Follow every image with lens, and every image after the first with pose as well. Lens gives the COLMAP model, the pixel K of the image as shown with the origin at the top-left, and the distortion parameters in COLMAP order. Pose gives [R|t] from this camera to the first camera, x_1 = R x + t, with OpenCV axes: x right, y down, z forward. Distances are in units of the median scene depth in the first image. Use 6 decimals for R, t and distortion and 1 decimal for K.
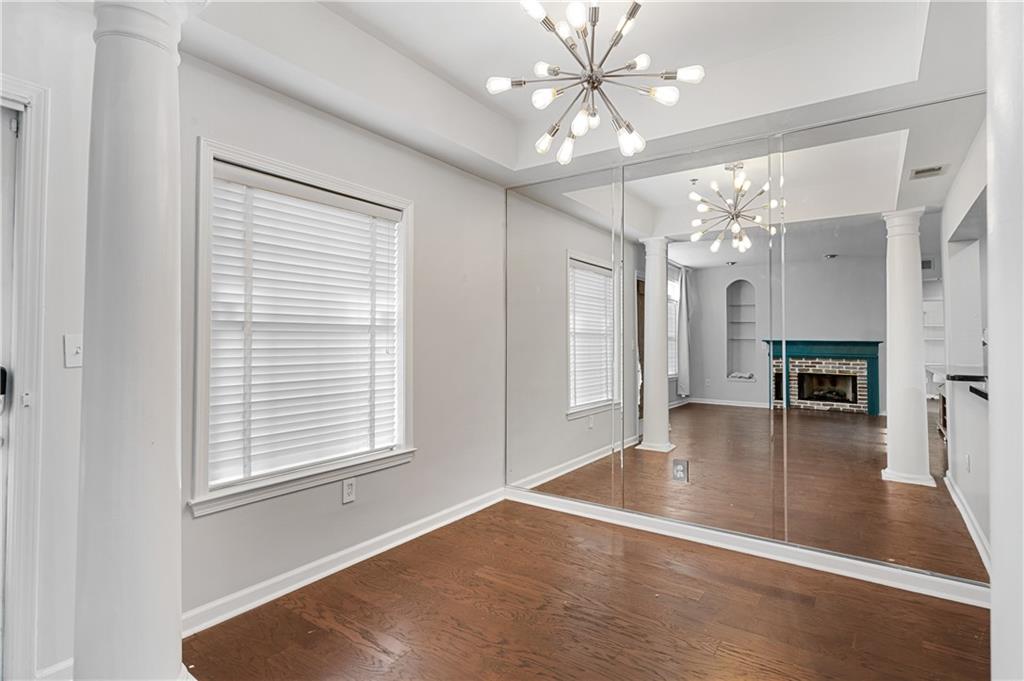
lens RADIAL K [[494.7, 0, 523.2], [0, 494.7, 341.6], [0, 0, 1]] dist [0.003288, -0.000297]
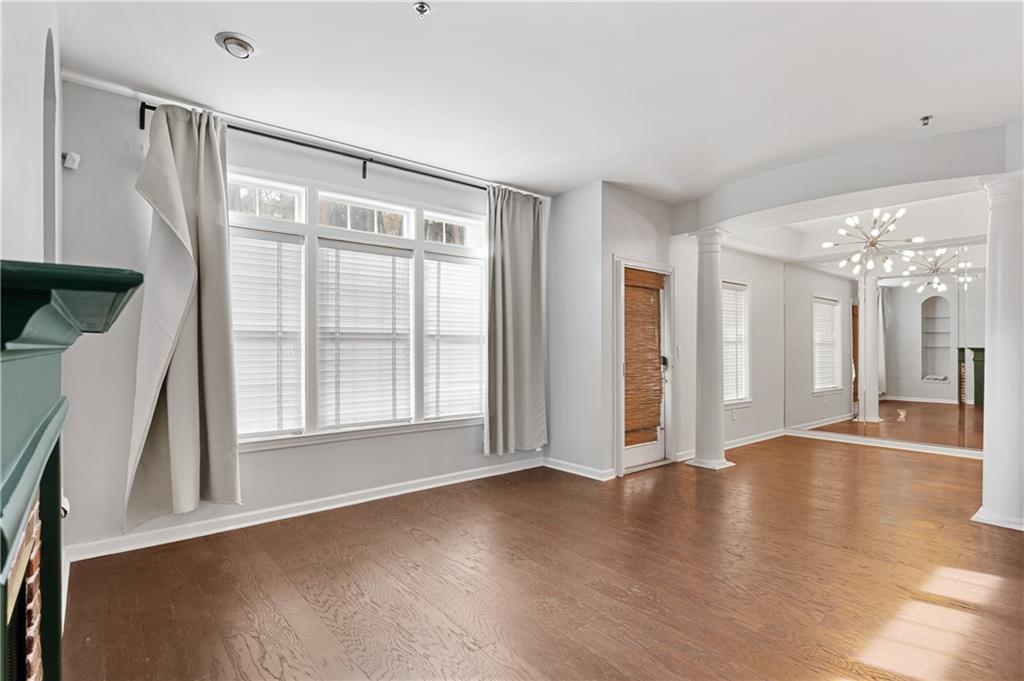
lens RADIAL K [[515.6, 0, 508.8], [0, 515.6, 351.2], [0, 0, 1]] dist [0.000198, -0.001175]
pose [[0.963483, 0.007452, -0.267665, -0.329763], [-0.005108, 0.999942, 0.009452, -0.002078], [0.267720, -0.007740, 0.963466, -0.709467]]
